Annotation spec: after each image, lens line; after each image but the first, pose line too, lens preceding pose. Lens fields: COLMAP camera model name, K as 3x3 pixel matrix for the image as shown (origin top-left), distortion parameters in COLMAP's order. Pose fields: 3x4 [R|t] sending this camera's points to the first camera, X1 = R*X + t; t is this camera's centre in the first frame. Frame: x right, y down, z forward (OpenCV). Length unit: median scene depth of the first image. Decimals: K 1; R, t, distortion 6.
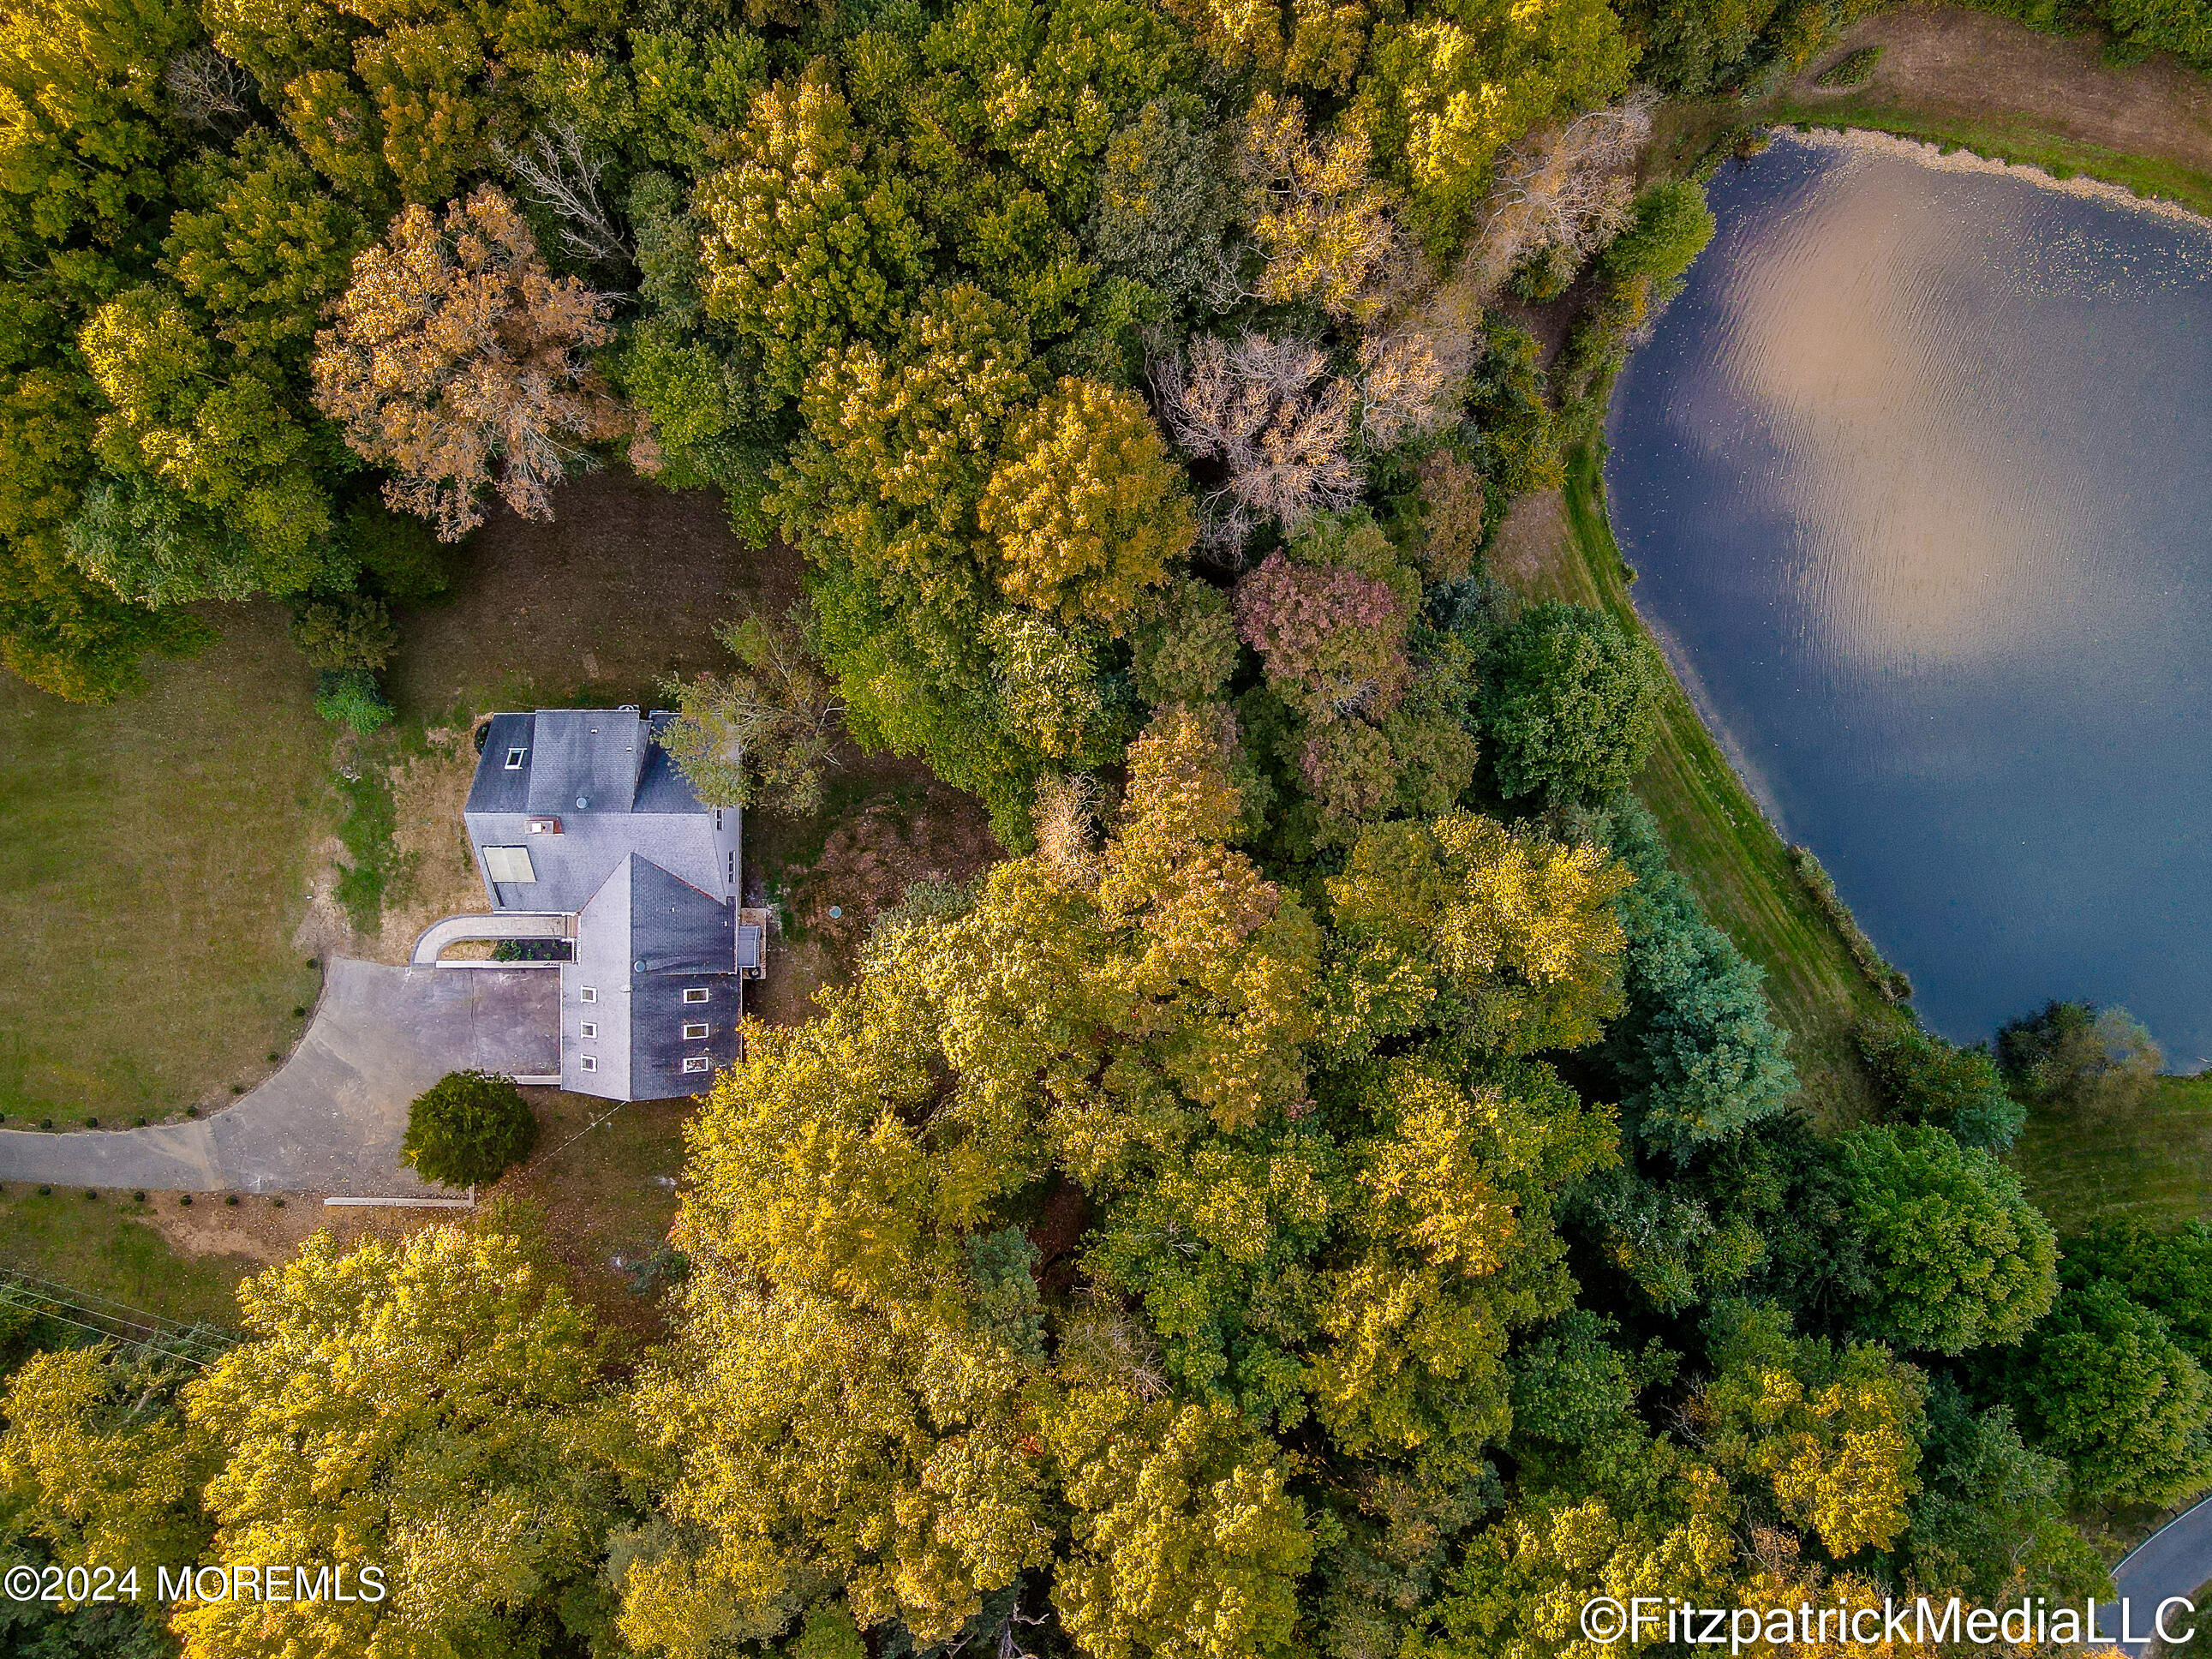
lens RADIAL K [[1619.7, 0, 1113.0], [0, 1619.7, 824.7], [0, 0, 1]] dist [0.007338, 0.012478]
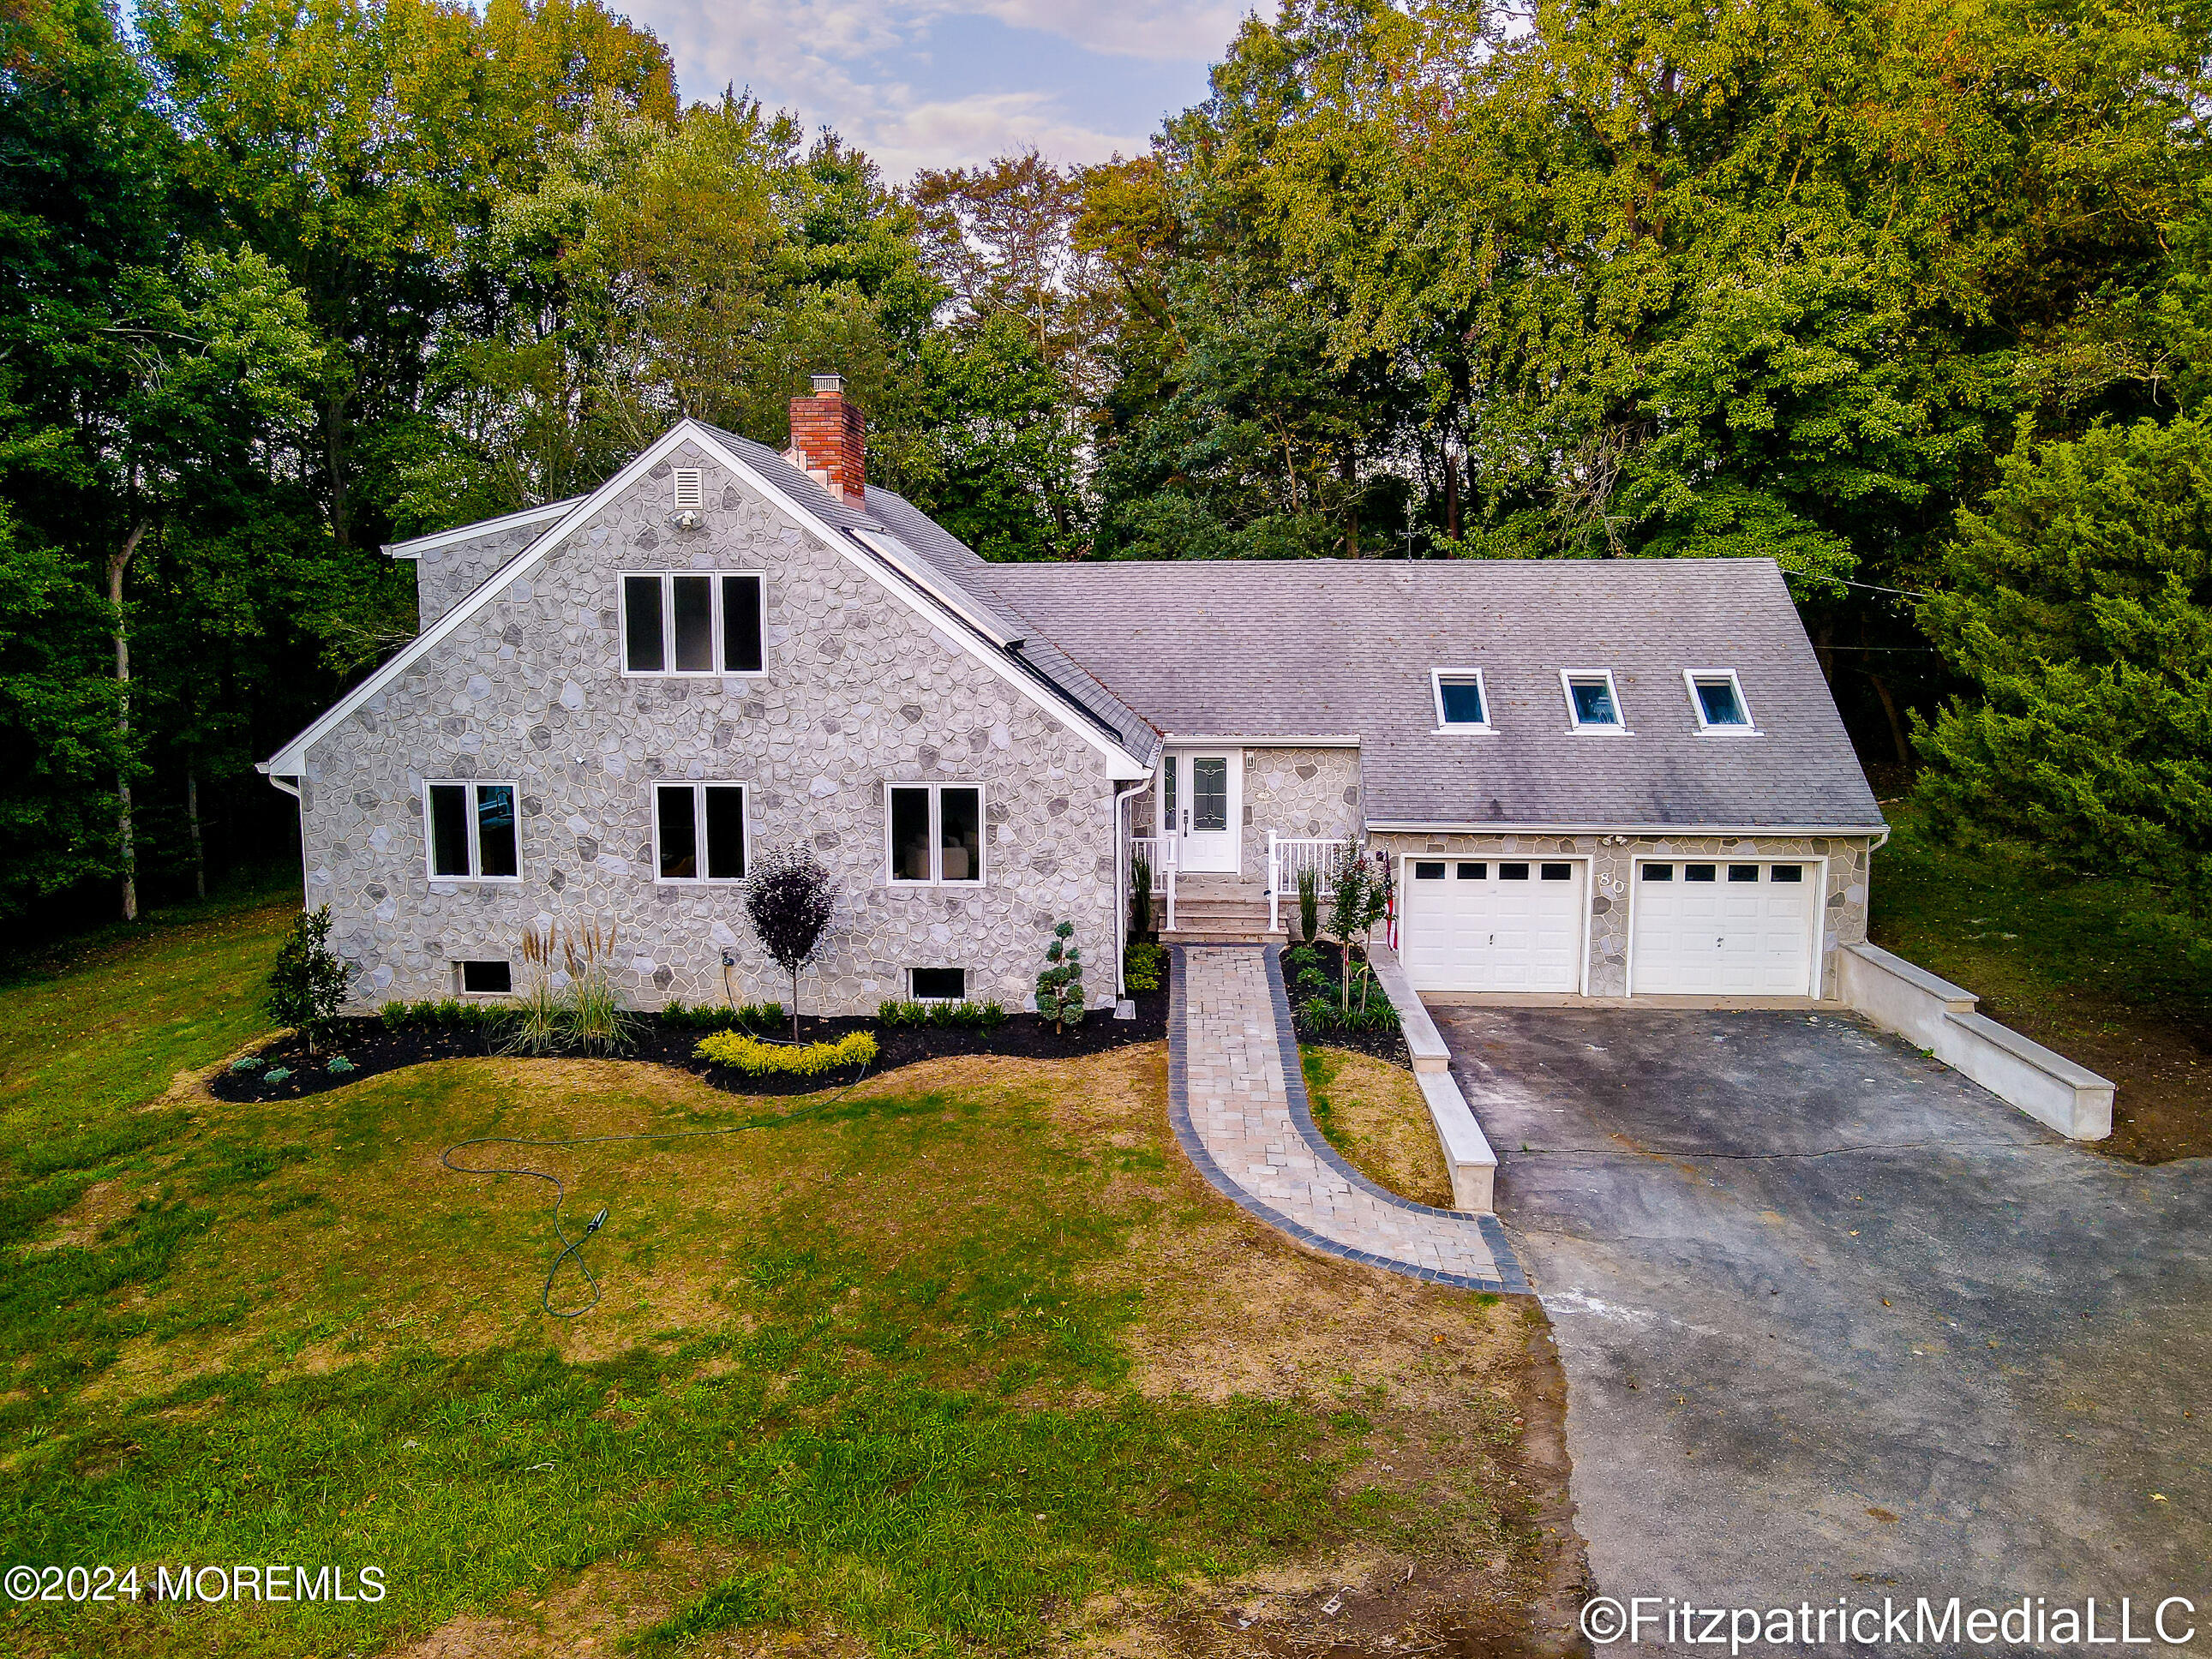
lens RADIAL K [[1619.4, 0, 1105.0], [0, 1619.4, 831.4], [0, 0, 1]] dist [0.007338, 0.012478]
pose [[0.061803, -0.120370, 0.990803, -0.570824], [0.998072, 0.001831, -0.062034, 0.058820], [0.005653, 0.992727, 0.120252, 0.940818]]
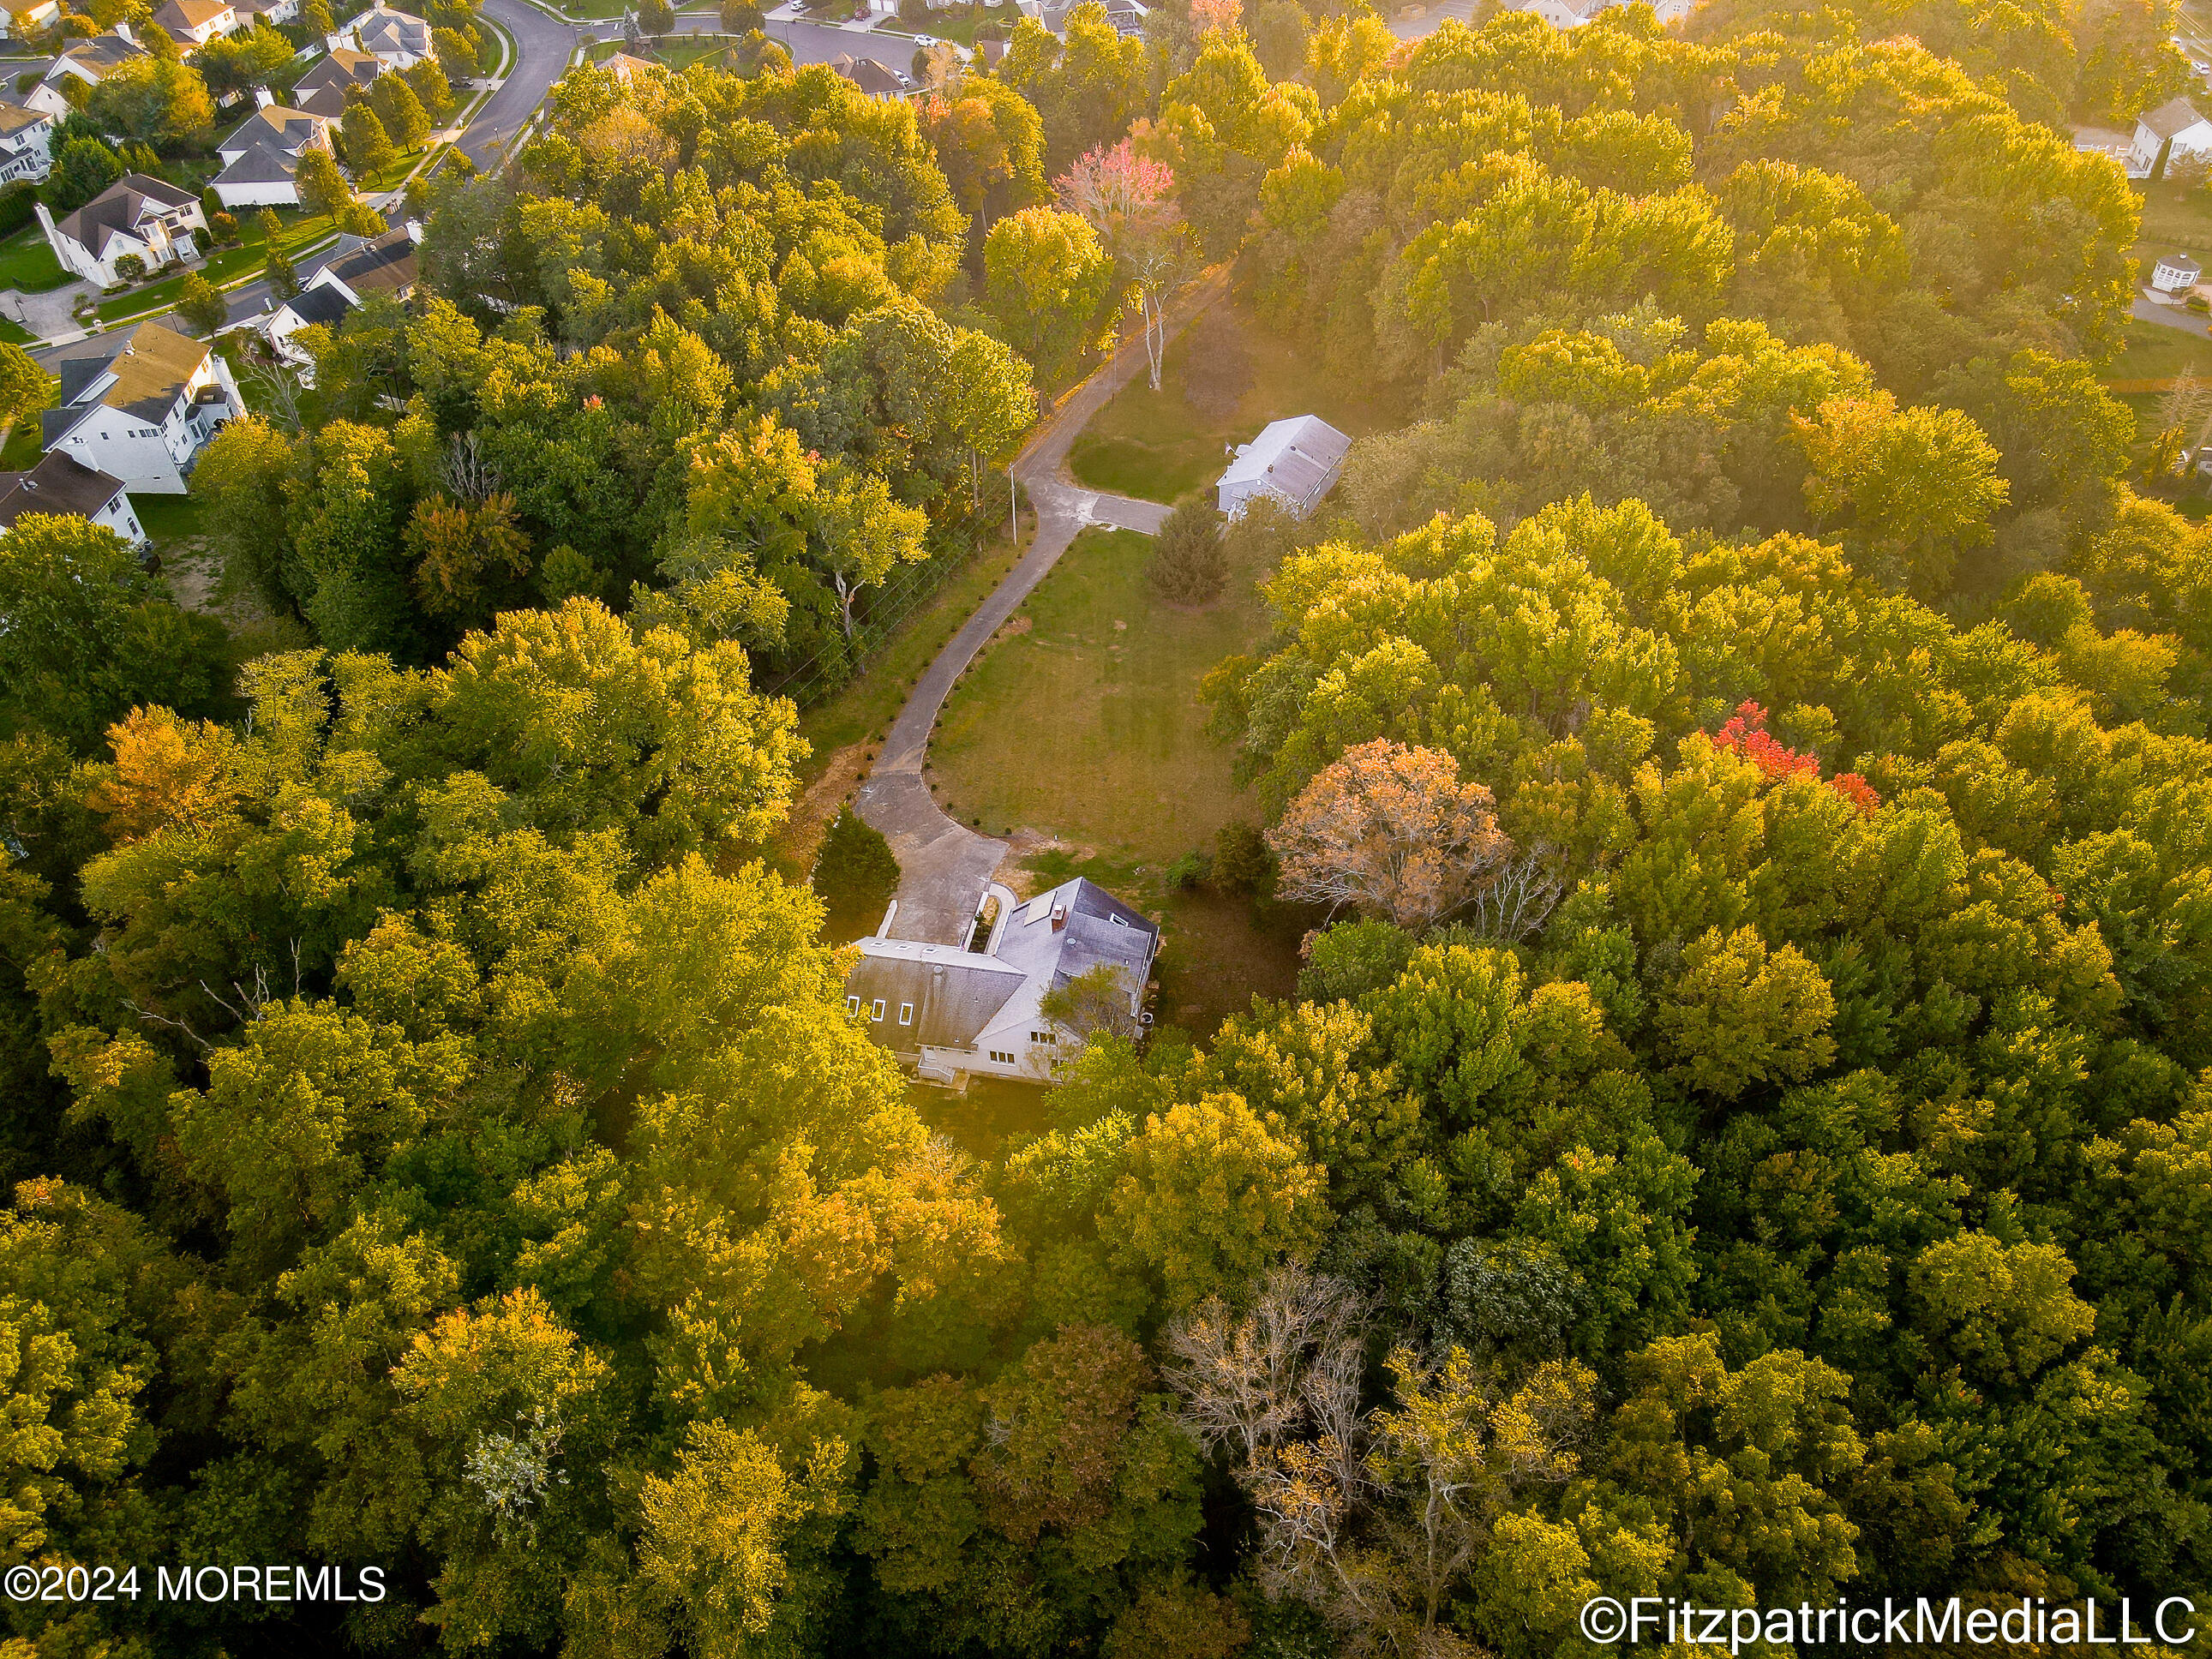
lens RADIAL K [[1619.4, 0, 1104.6], [0, 1619.4, 822.9], [0, 0, 1]] dist [0.007338, 0.012478]
pose [[-0.182721, 0.681009, -0.709112, 0.461765], [-0.982915, -0.110276, 0.147368, -0.196380], [0.022161, 0.723924, 0.689524, 0.048995]]
